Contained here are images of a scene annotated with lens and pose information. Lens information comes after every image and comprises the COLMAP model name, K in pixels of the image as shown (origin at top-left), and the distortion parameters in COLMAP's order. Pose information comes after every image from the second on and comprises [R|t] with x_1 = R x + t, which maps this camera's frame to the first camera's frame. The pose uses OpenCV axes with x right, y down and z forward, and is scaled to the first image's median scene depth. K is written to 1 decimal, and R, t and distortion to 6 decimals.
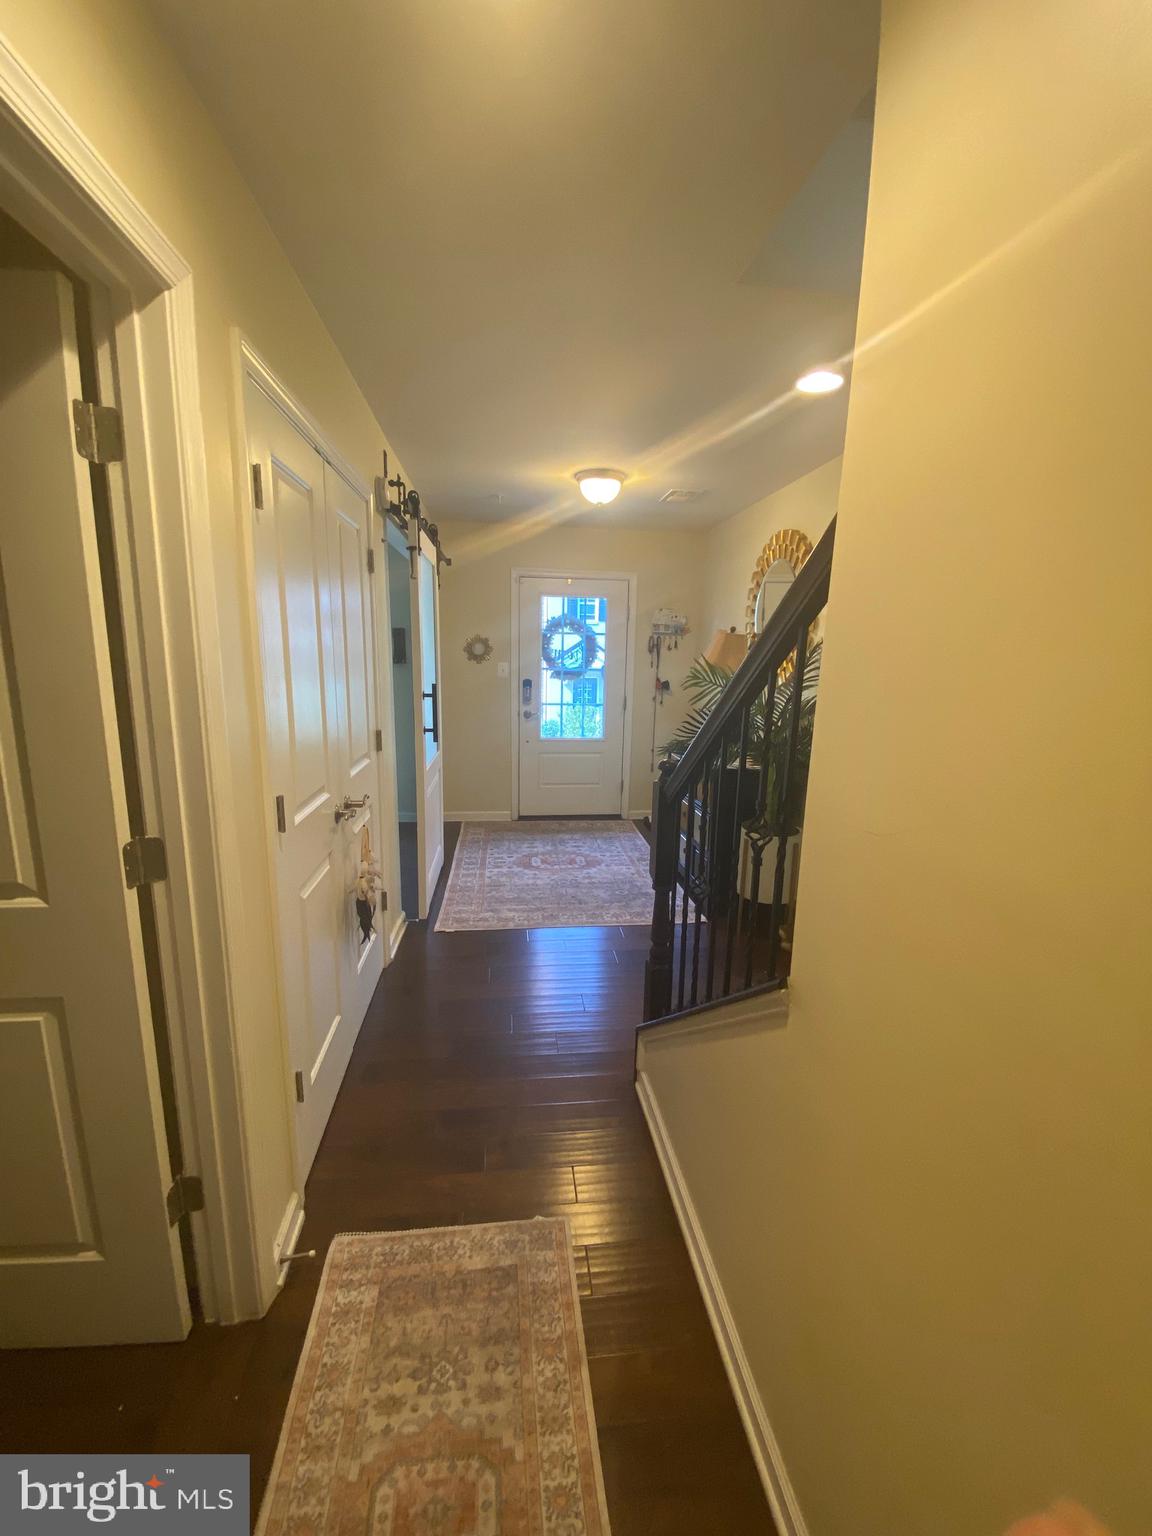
lens RADIAL K [[621.3, 0, 588.7], [0, 621.3, 780.0], [0, 0, 1]] dist [0.016608, -0.001890]
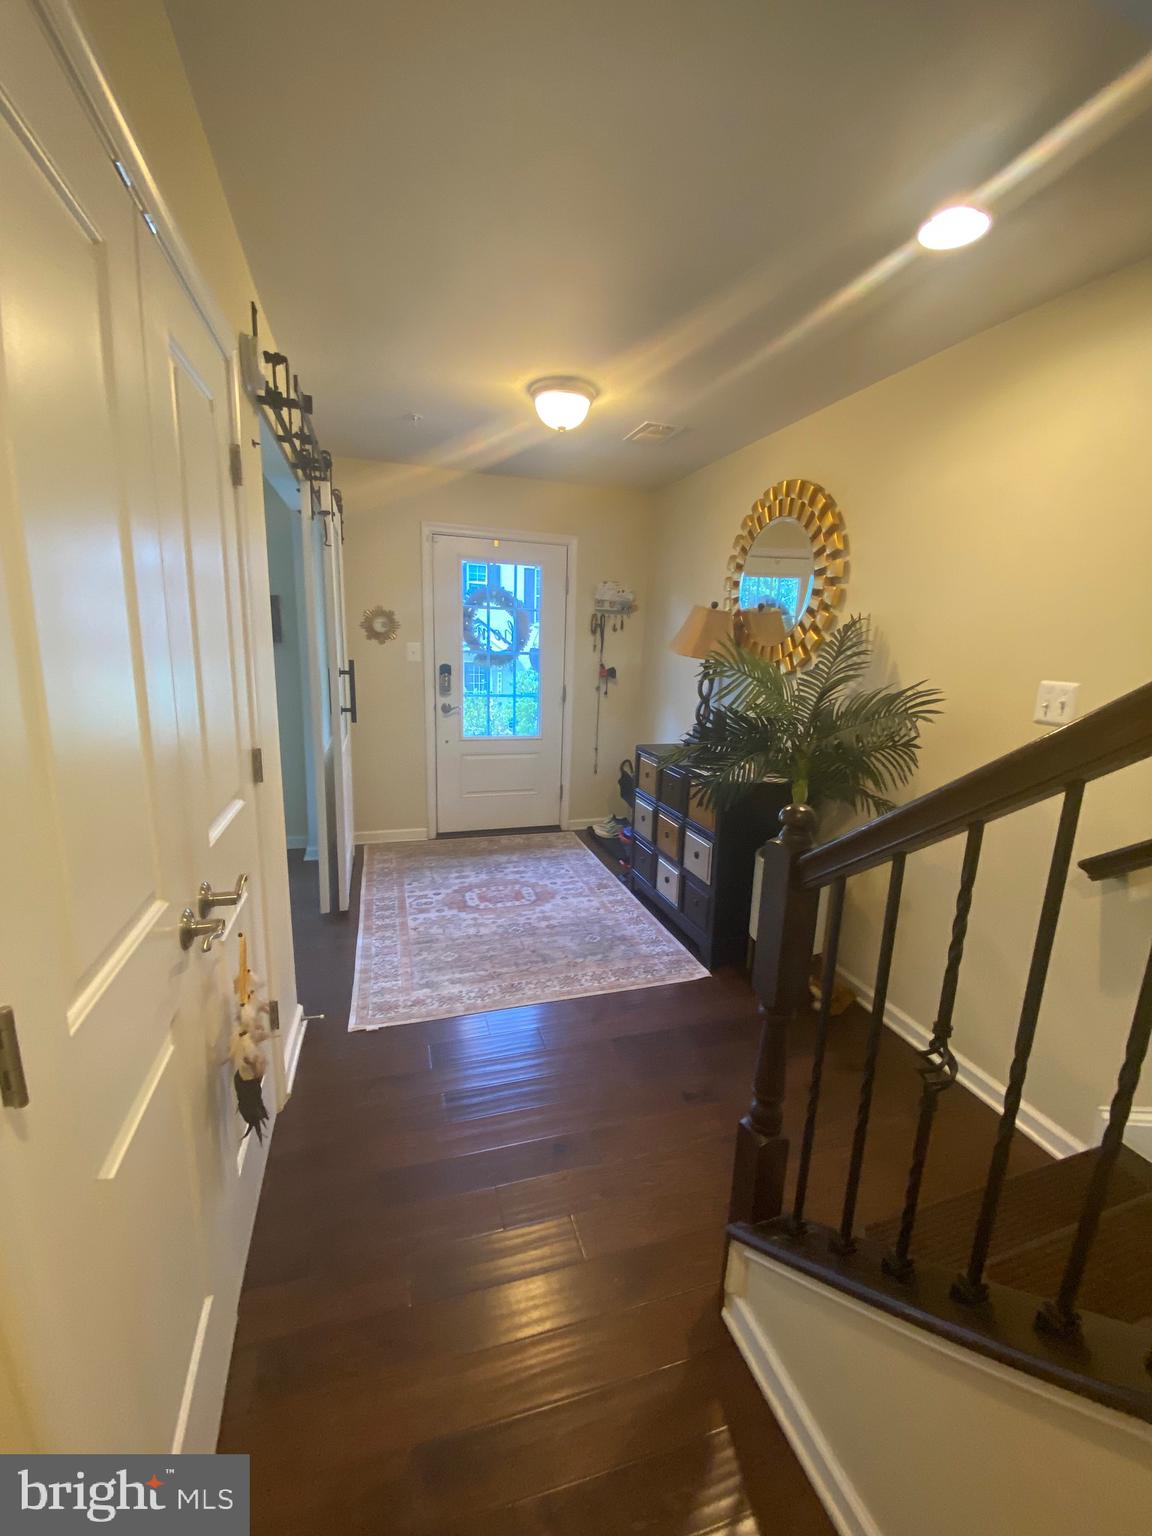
lens RADIAL K [[621.3, 0, 589.7], [0, 621.3, 773.5], [0, 0, 1]] dist [0.016608, -0.001890]
pose [[0.982109, -0.027282, 0.186325, -0.083476], [0.024529, 0.999553, 0.017065, -0.036893], [-0.186707, -0.012189, 0.982340, 0.213641]]
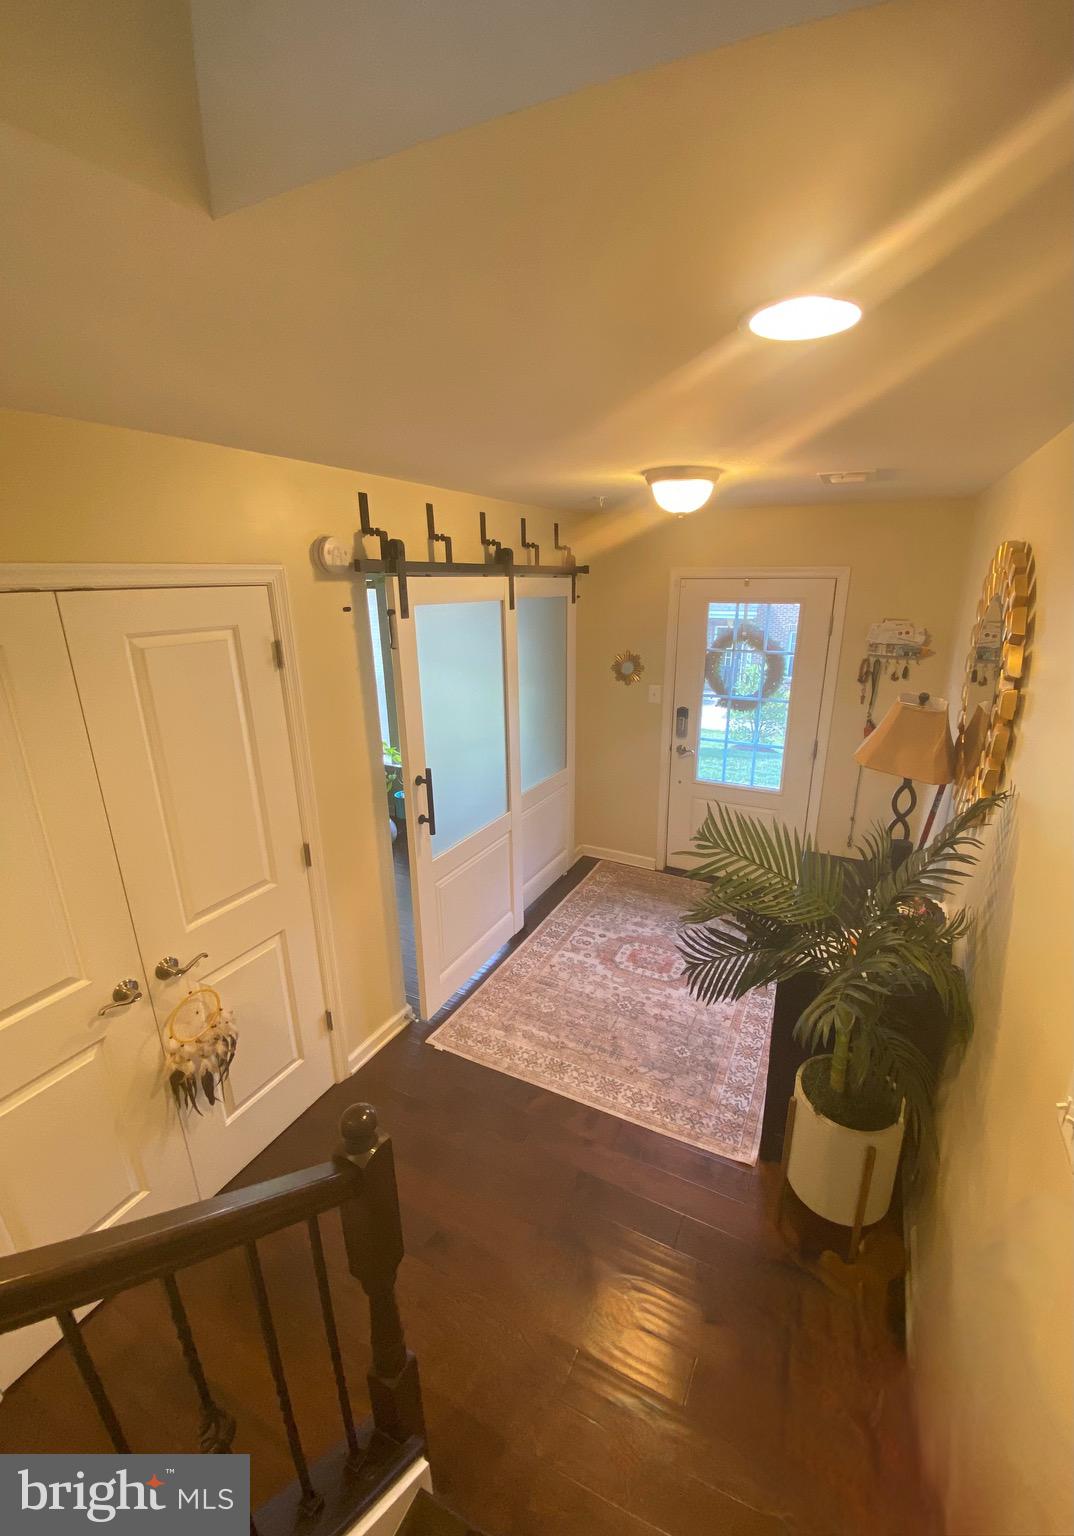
lens RADIAL K [[616.8, 0, 577.3], [0, 616.8, 767.0], [0, 0, 1]] dist [-0.013829, -0.000308]
pose [[0.839662, 0.144606, -0.523505, 0.255336], [-0.095077, 0.988155, 0.120458, -0.204379], [0.534723, -0.051370, 0.843465, 0.314421]]
